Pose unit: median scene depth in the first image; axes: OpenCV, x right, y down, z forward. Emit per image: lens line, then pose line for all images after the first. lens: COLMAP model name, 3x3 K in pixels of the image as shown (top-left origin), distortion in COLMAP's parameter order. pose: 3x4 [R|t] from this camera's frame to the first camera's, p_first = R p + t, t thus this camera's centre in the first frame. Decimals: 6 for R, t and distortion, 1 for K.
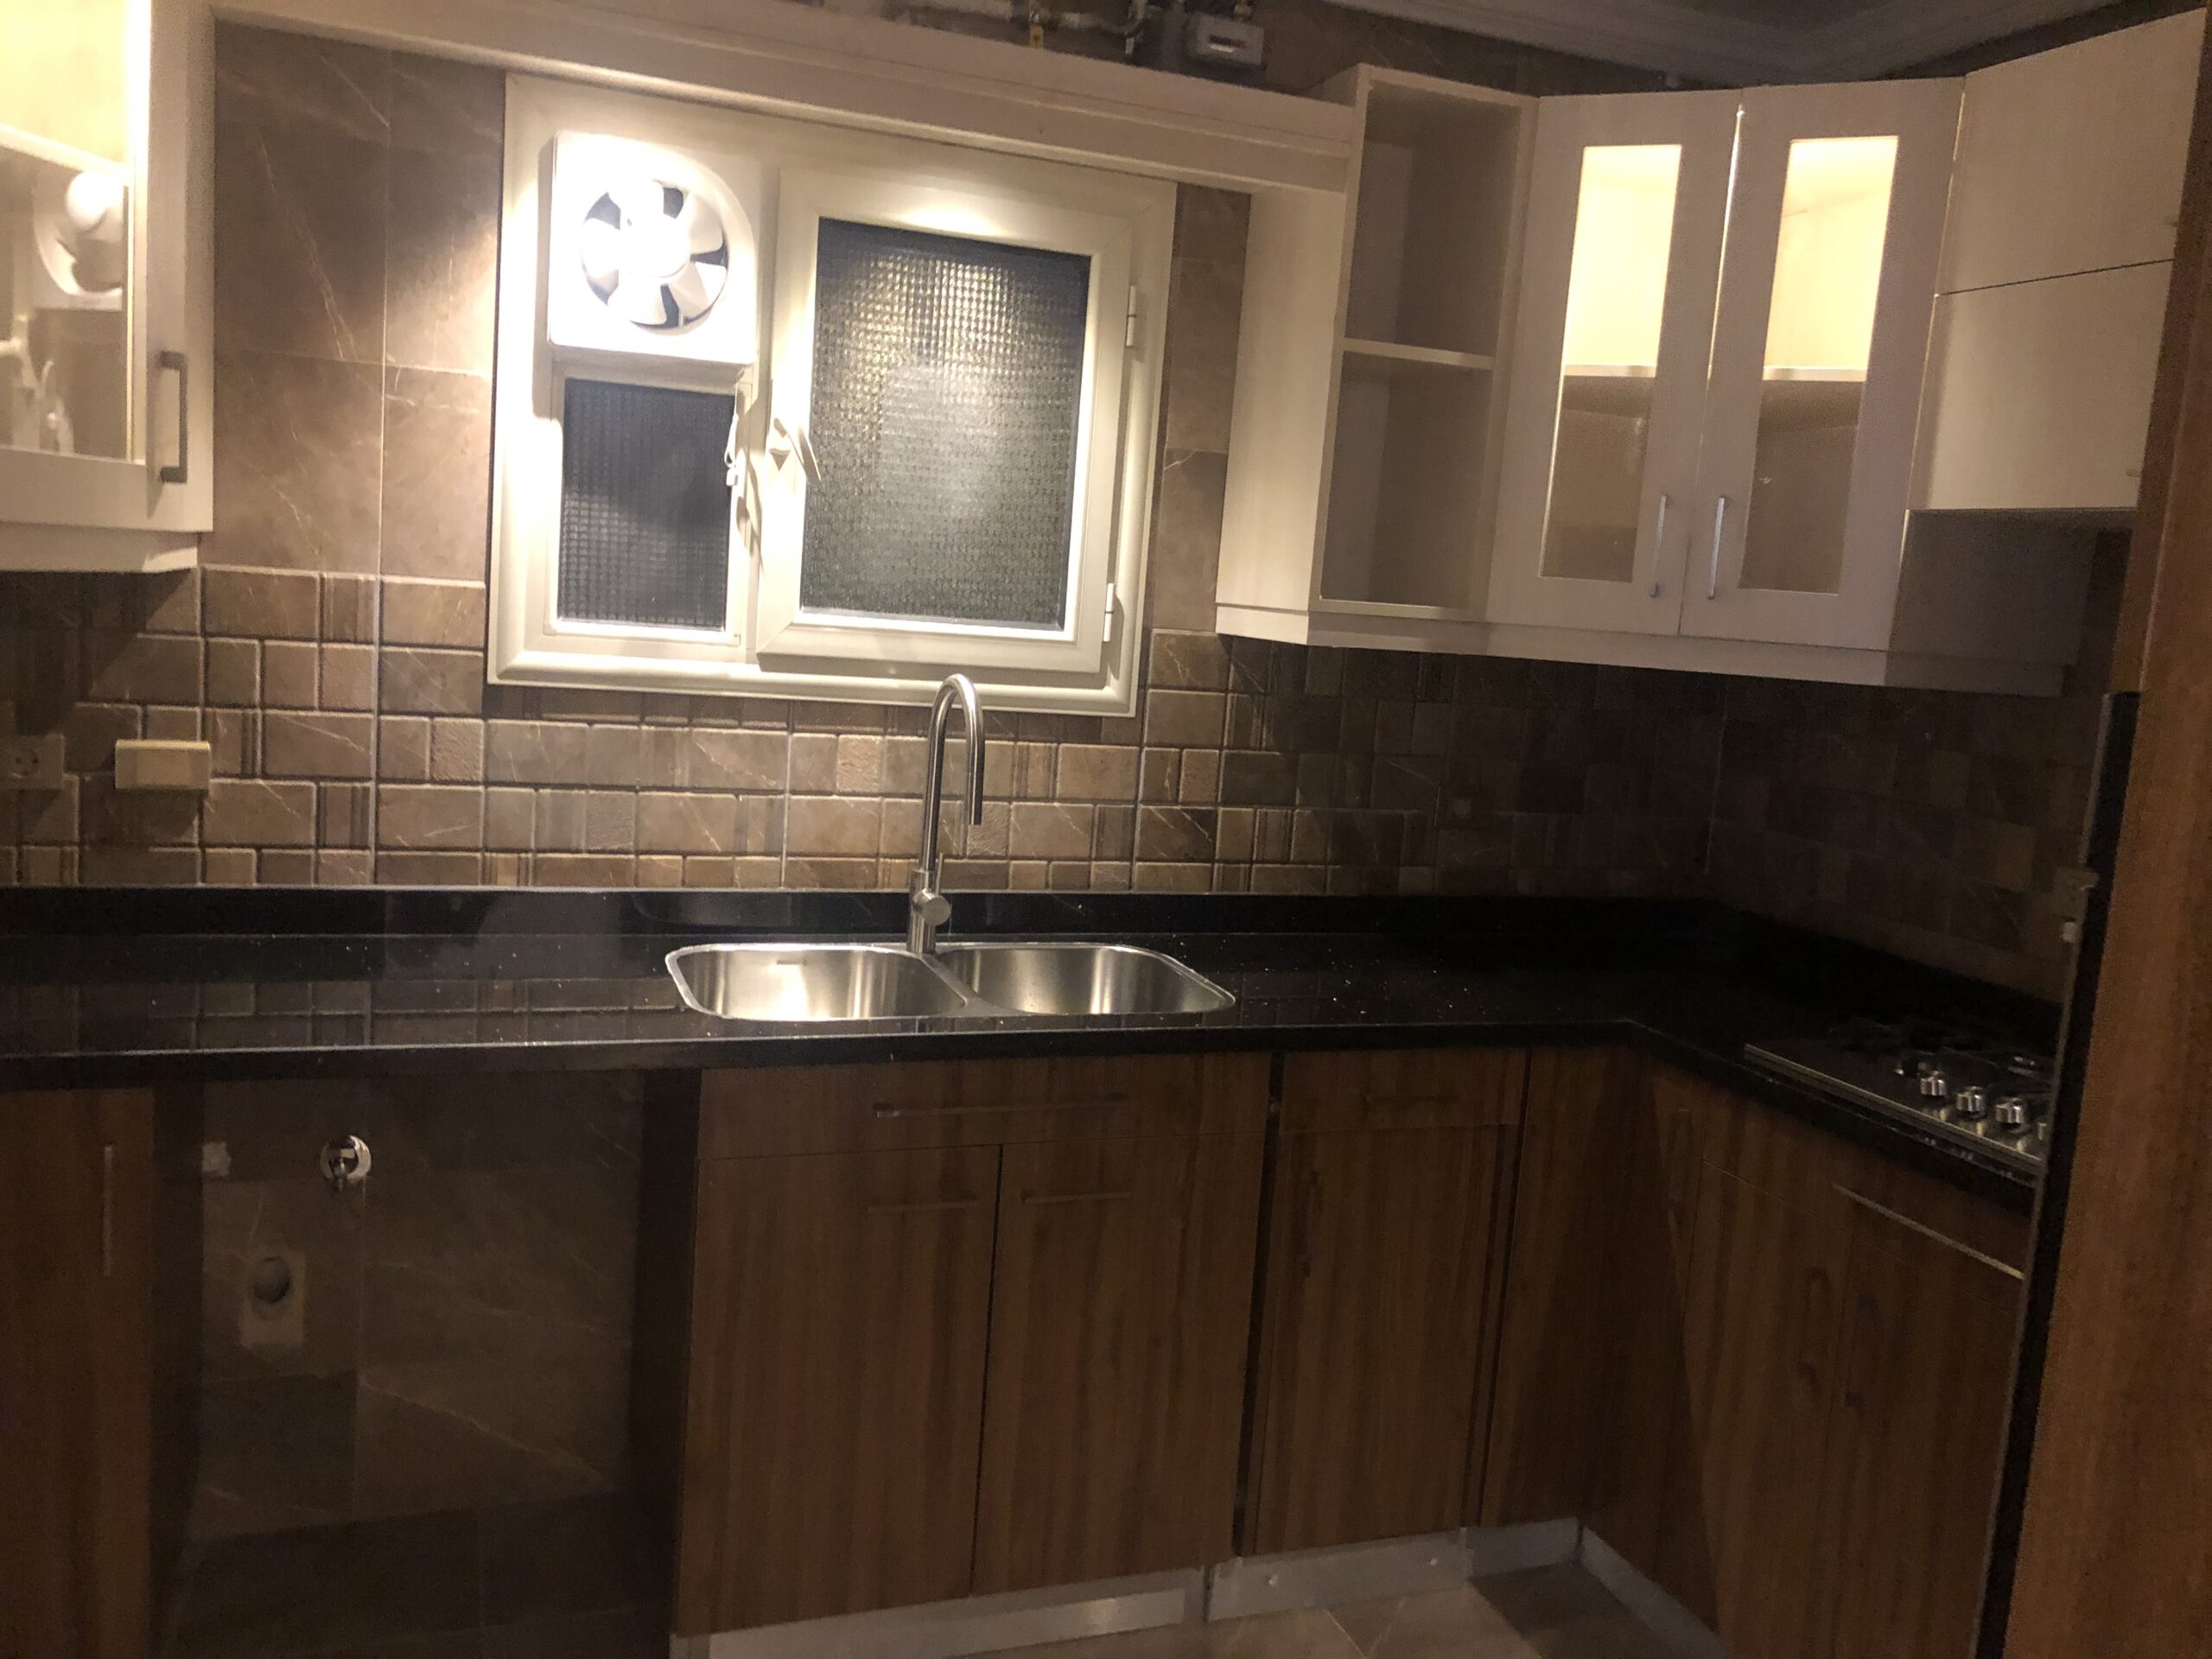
lens RADIAL K [[1829.9, 0, 1106.0], [0, 1829.9, 829.5], [0, 0, 1]] dist [0.082123, -0.098656]
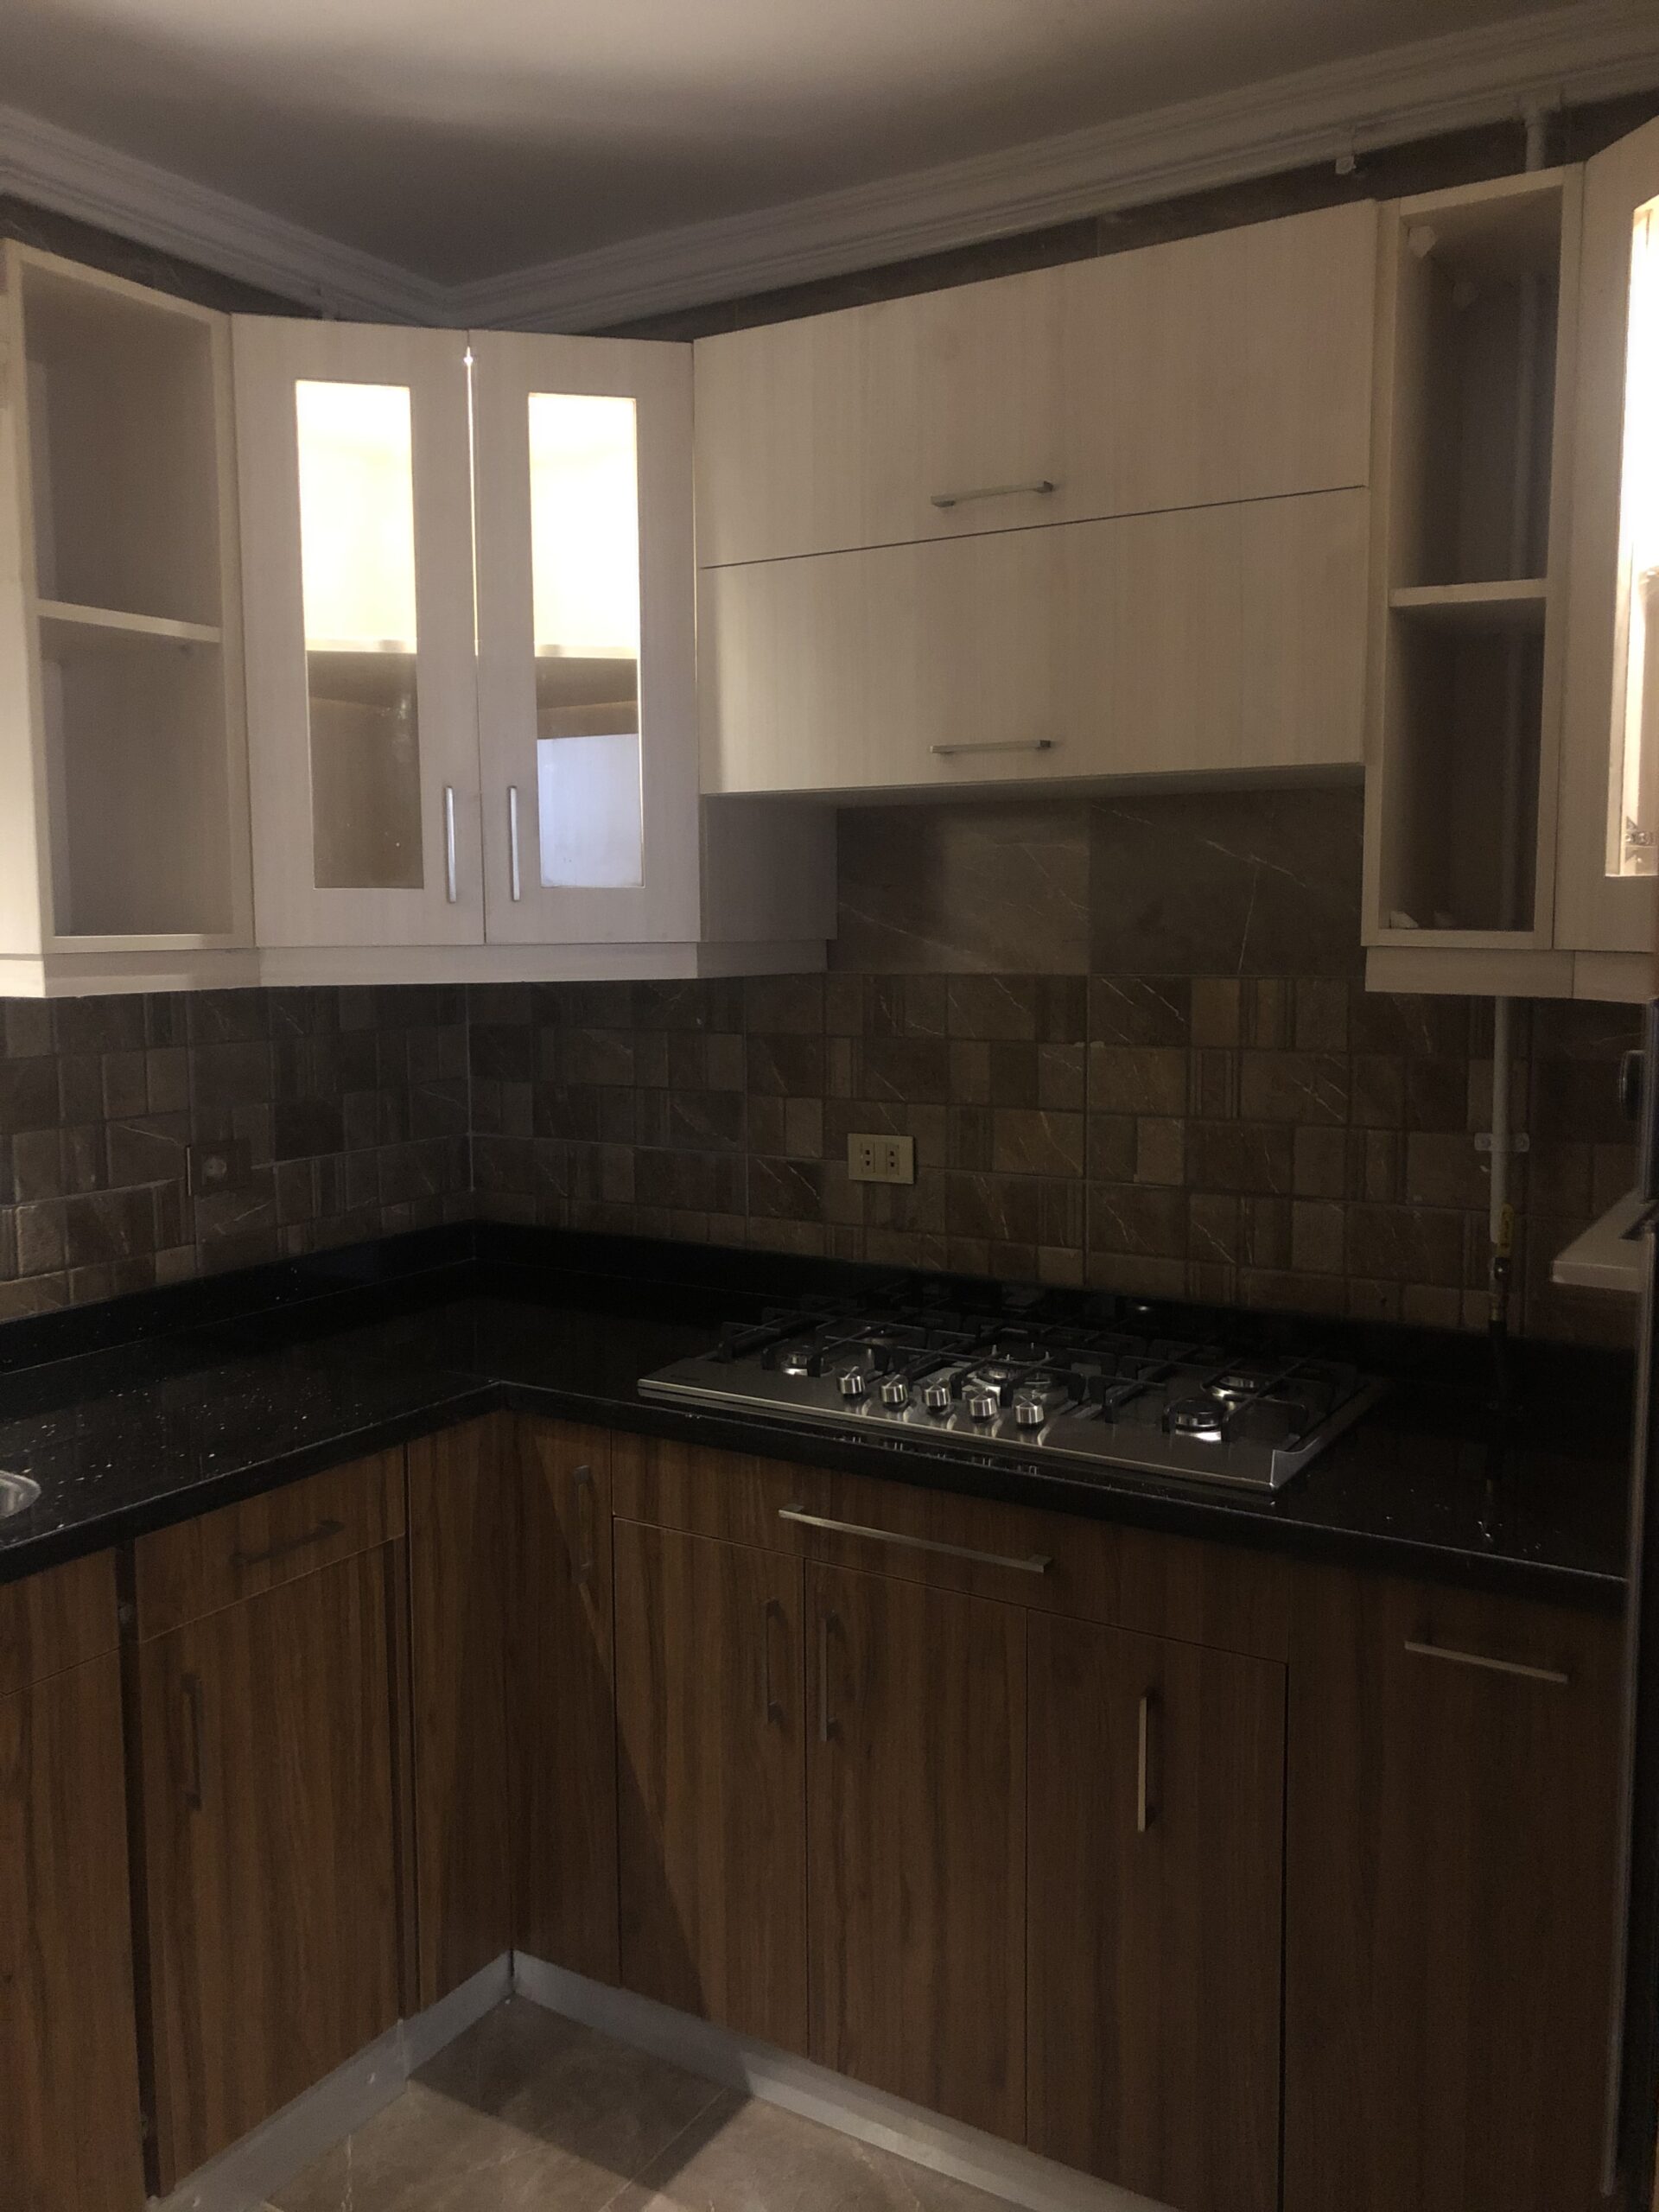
lens RADIAL K [[1829.9, 0, 829.5], [0, 1829.9, 1106.0], [0, 0, 1]] dist [0.082123, -0.098656]
pose [[0.794300, -0.145666, 0.589804, -0.092146], [0.149612, 0.987832, 0.042484, -0.040647], [-0.588815, 0.054496, 0.806428, 0.190431]]
